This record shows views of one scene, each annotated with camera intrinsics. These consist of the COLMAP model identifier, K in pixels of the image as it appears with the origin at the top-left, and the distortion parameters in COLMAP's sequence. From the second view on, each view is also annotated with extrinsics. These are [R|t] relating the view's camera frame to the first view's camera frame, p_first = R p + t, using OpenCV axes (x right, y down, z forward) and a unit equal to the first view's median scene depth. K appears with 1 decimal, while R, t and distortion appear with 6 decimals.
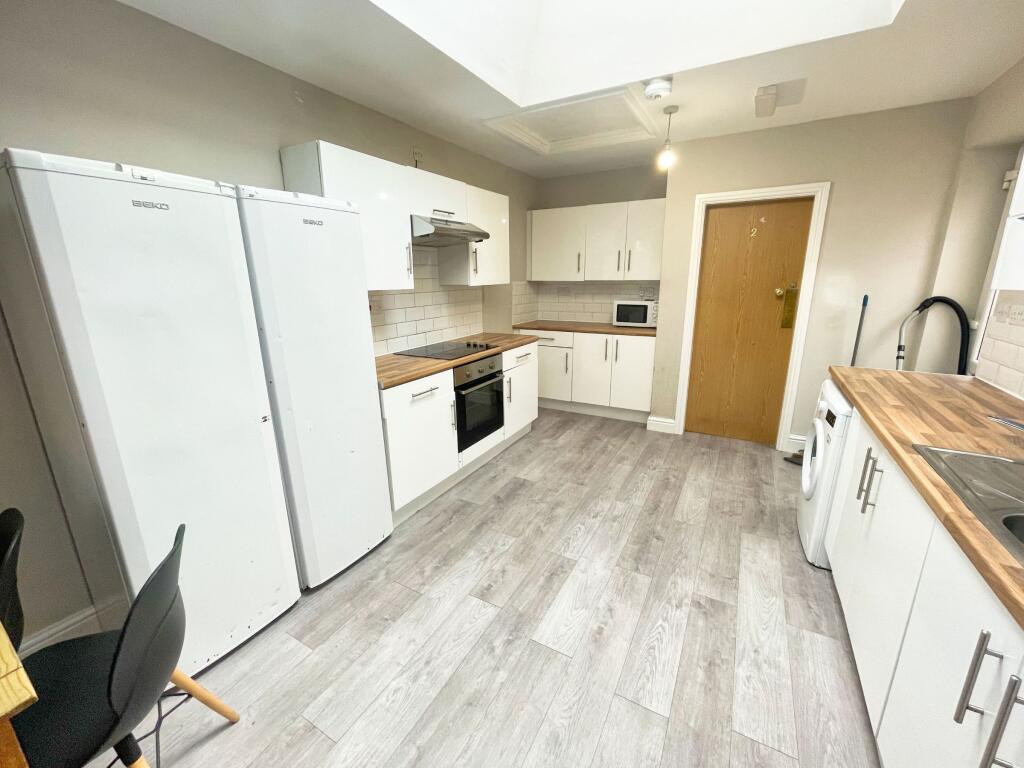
lens RADIAL K [[413.6, 0, 509.8], [0, 413.6, 381.8], [0, 0, 1]] dist [0.000307, 0.000887]
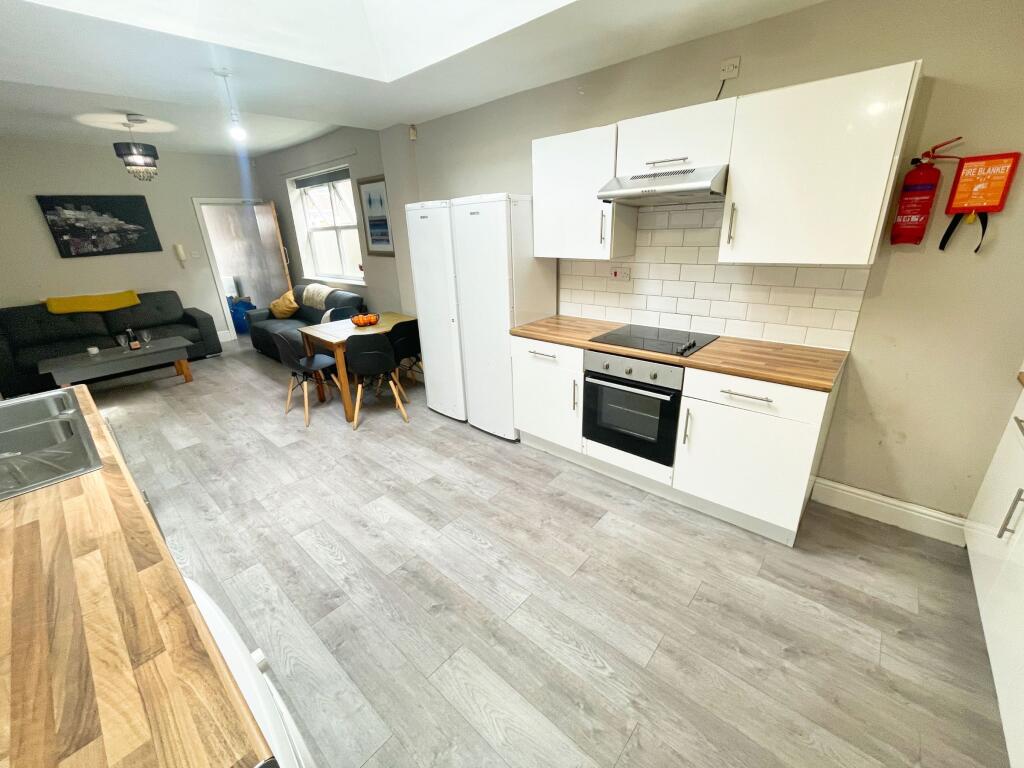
lens RADIAL K [[413.6, 0, 512.3], [0, 413.6, 380.9], [0, 0, 1]] dist [0.000307, 0.000887]
pose [[-0.200989, 0.360070, -0.911017, 0.903486], [-0.206045, 0.893651, 0.398664, -0.358951], [0.957679, 0.267838, -0.105423, 1.120638]]
